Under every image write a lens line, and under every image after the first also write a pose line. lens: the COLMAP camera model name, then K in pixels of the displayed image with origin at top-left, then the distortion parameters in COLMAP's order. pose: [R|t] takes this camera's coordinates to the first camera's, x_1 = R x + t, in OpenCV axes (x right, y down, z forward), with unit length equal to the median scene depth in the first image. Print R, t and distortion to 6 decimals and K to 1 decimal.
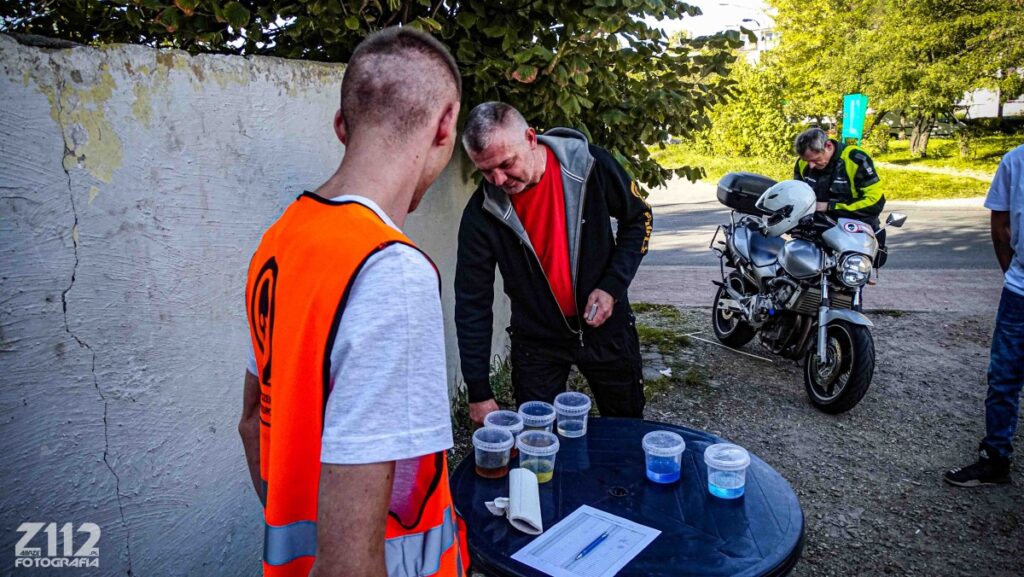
lens RADIAL K [[726.2, 0, 512.0], [0, 726.2, 288.5], [0, 0, 1]] dist [-0.000199, 0.005969]
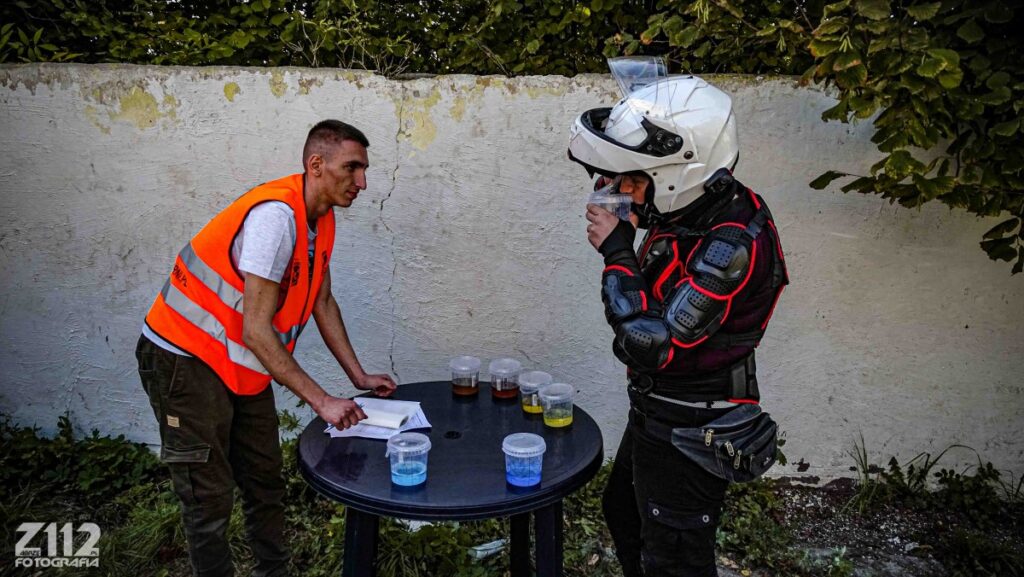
lens RADIAL K [[721.9, 0, 512.0], [0, 721.9, 288.5], [0, 0, 1]] dist [-0.011257, 0.004516]
pose [[0.206204, 0.224980, -0.952294, 1.210447], [-0.250496, 0.952916, 0.170887, -0.165132], [0.945902, 0.203308, 0.252852, 0.749524]]
